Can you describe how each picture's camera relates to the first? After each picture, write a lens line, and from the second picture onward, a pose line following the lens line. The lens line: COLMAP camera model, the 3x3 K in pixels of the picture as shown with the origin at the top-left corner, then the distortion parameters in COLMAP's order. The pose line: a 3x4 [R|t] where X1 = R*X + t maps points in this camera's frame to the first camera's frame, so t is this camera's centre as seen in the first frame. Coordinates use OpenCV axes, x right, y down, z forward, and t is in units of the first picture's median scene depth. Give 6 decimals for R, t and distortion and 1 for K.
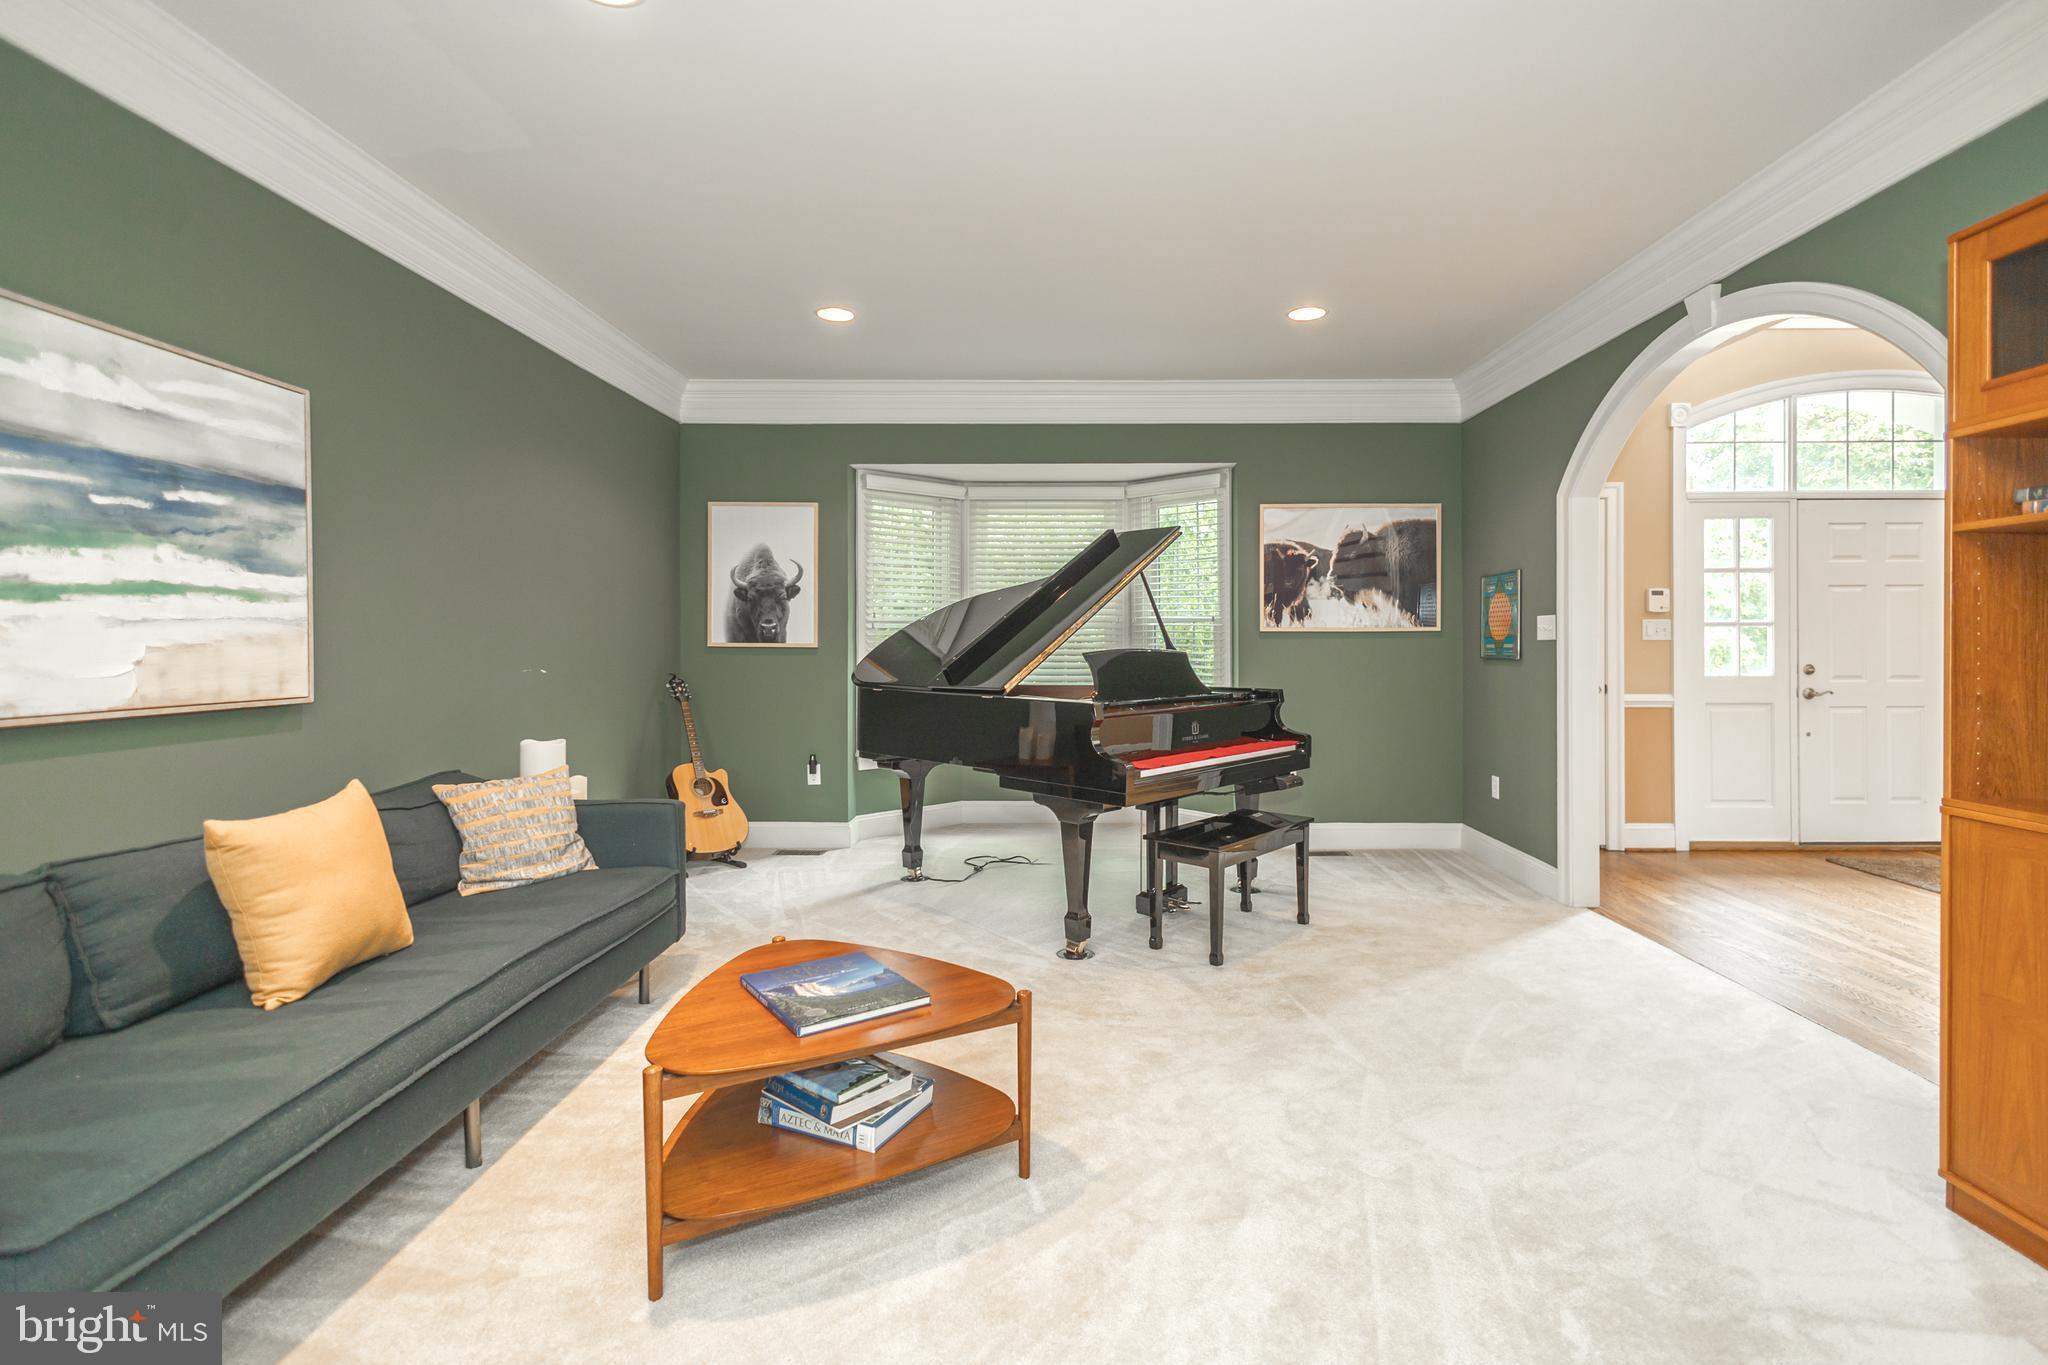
lens RADIAL K [[953.2, 0, 1045.2], [0, 953.2, 643.5], [0, 0, 1]] dist [0.012091, -0.003384]
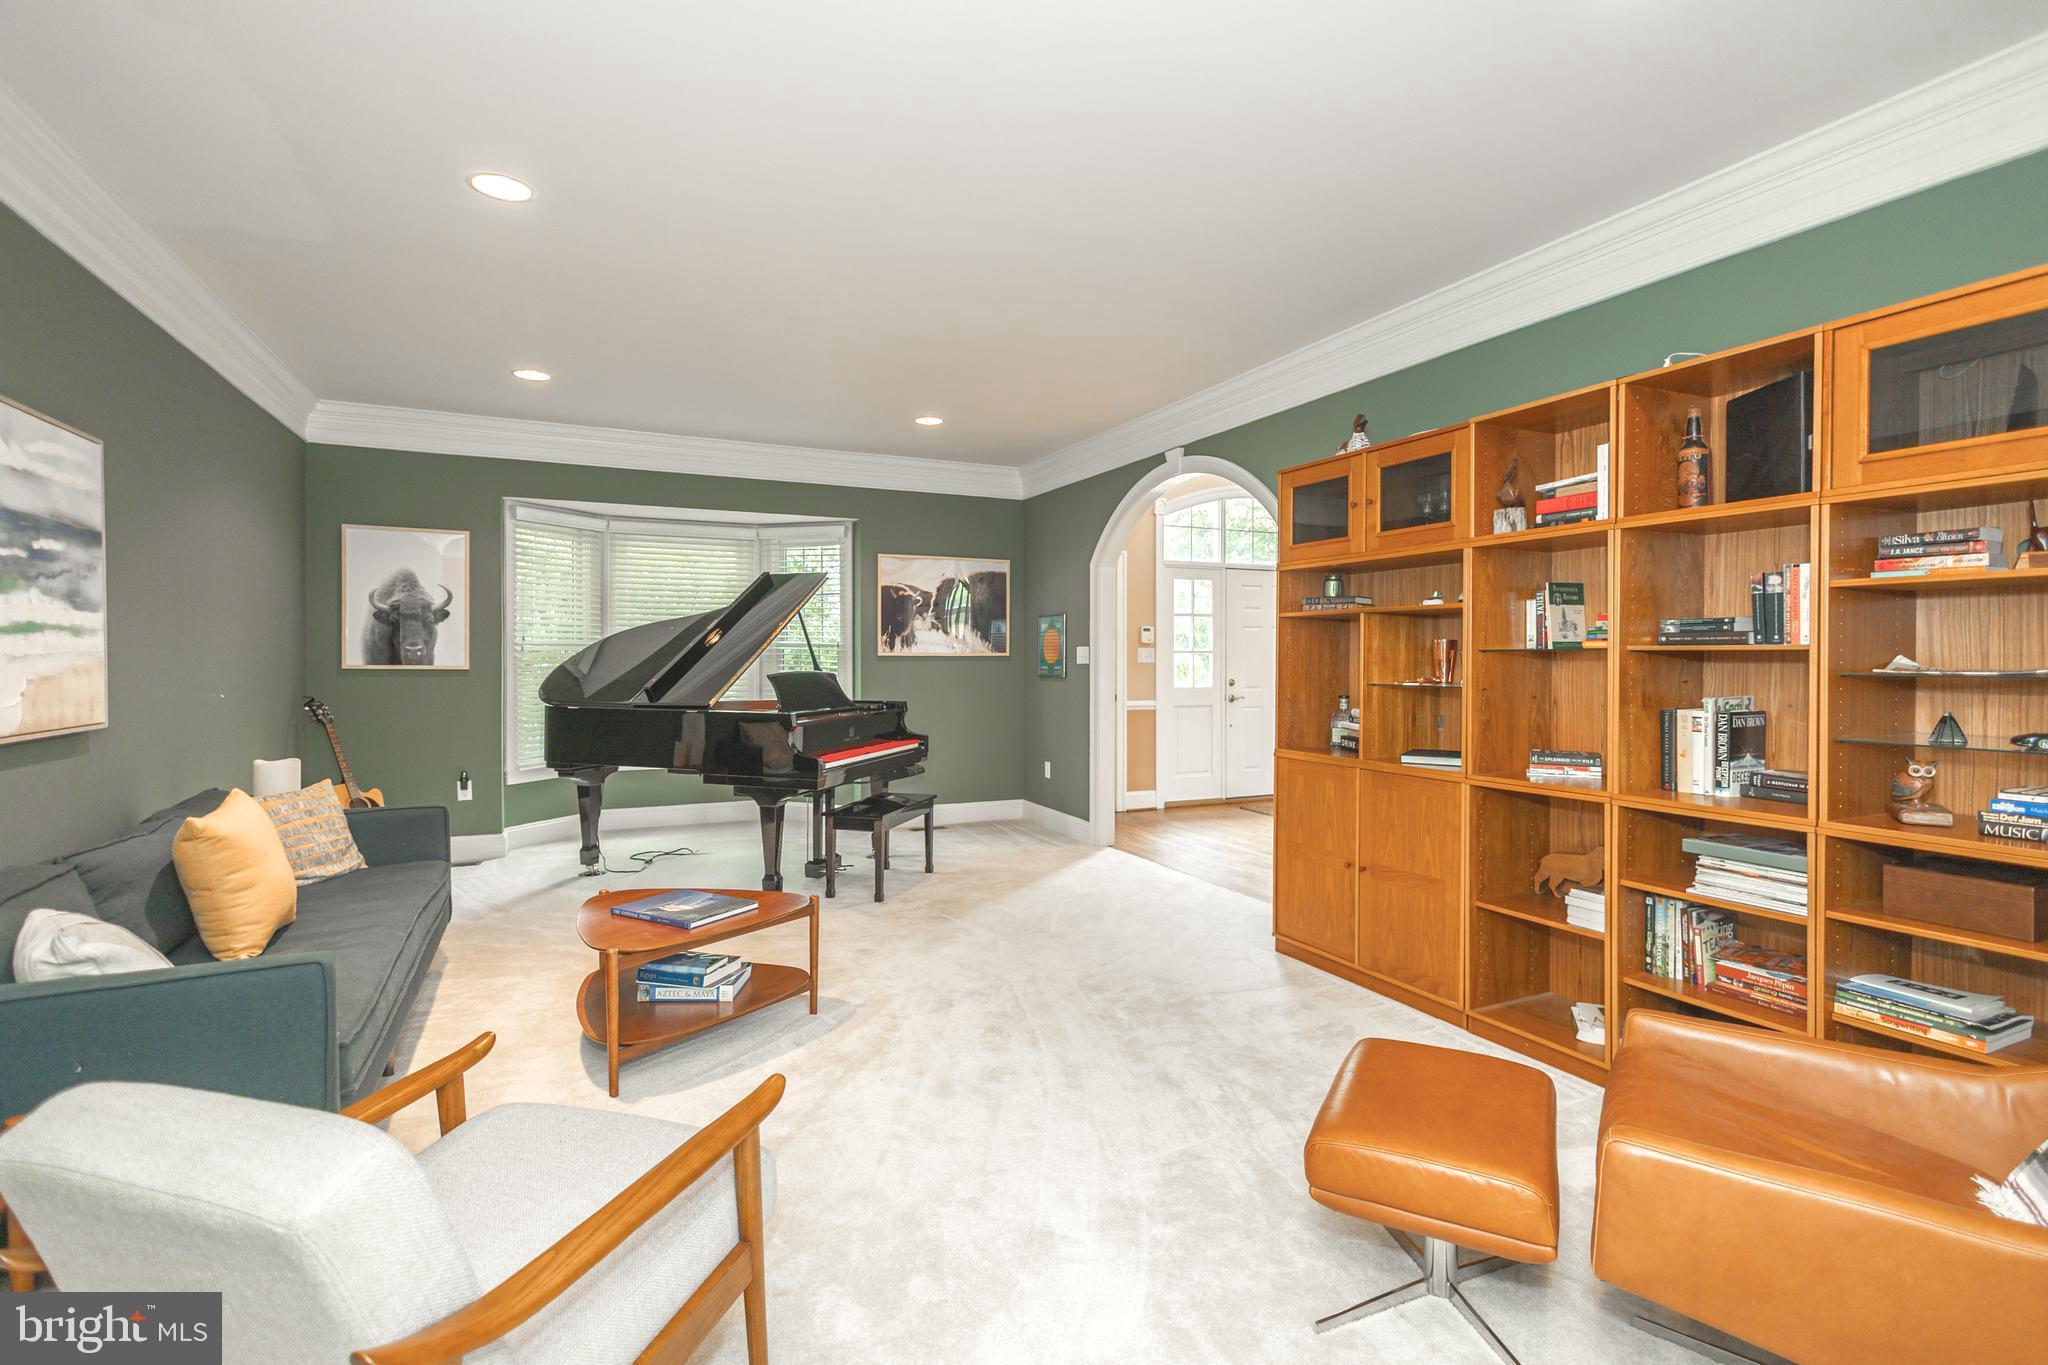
lens RADIAL K [[953.2, 0, 997.7], [0, 953.2, 666.3], [0, 0, 1]] dist [0.012091, -0.003384]
pose [[0.911996, -0.001770, 0.410196, -0.225153], [-0.001703, 0.999966, 0.008100, -0.014547], [-0.410196, -0.008086, 0.911961, -0.316956]]
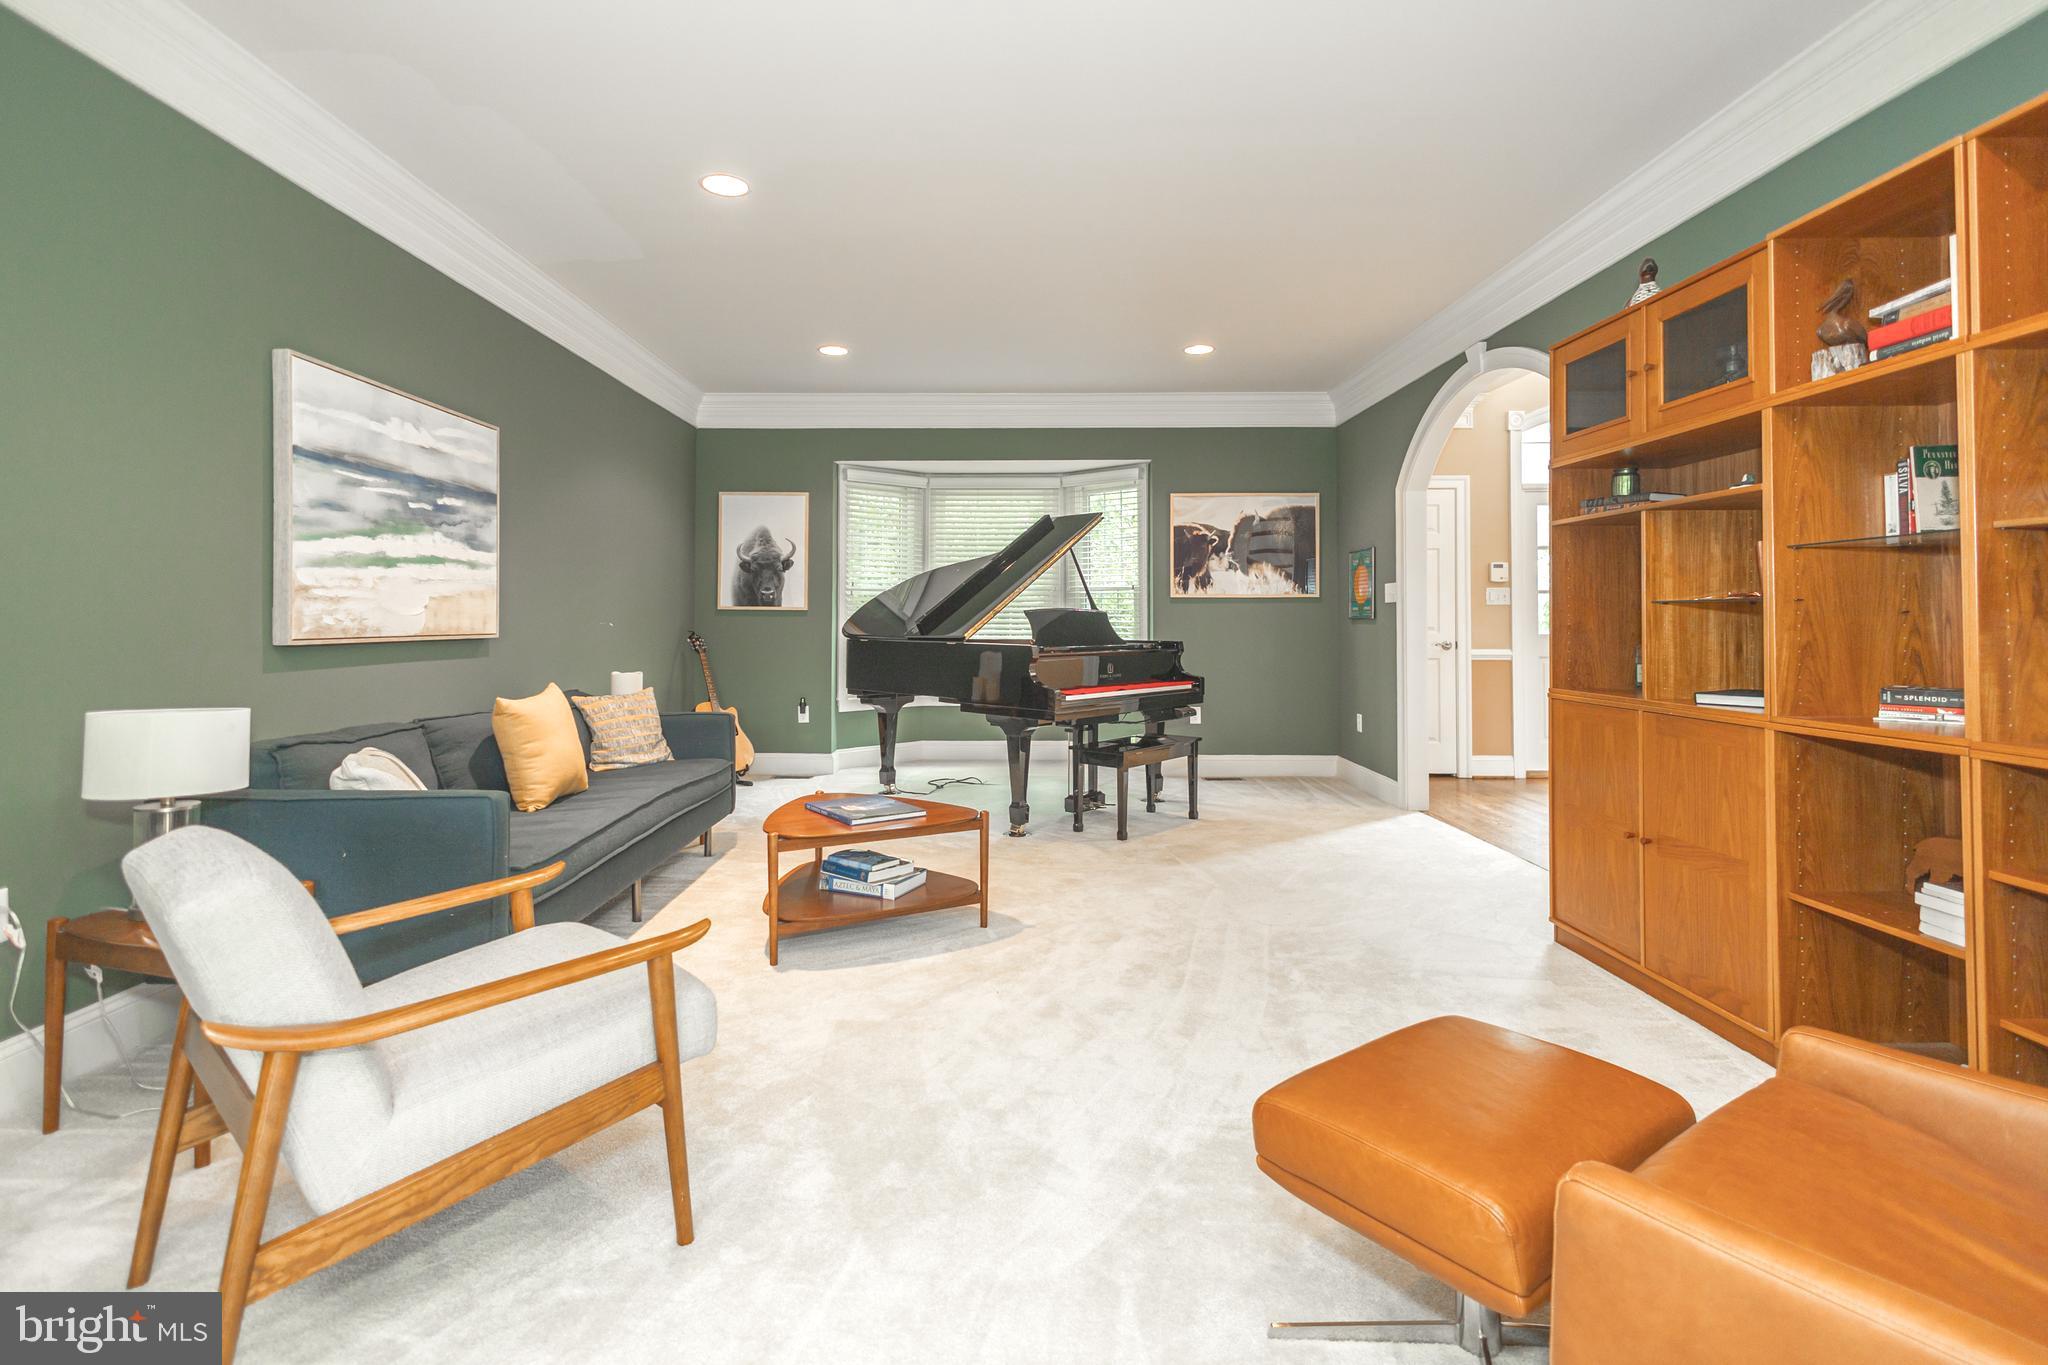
lens RADIAL K [[953.2, 0, 968.5], [0, 953.2, 600.5], [0, 0, 1]] dist [0.012091, -0.003384]
pose [[0.999732, 0.000950, -0.023128, -0.006502], [-0.001414, 0.999798, -0.020064, 0.025311], [0.023104, 0.020092, 0.999531, -0.351277]]
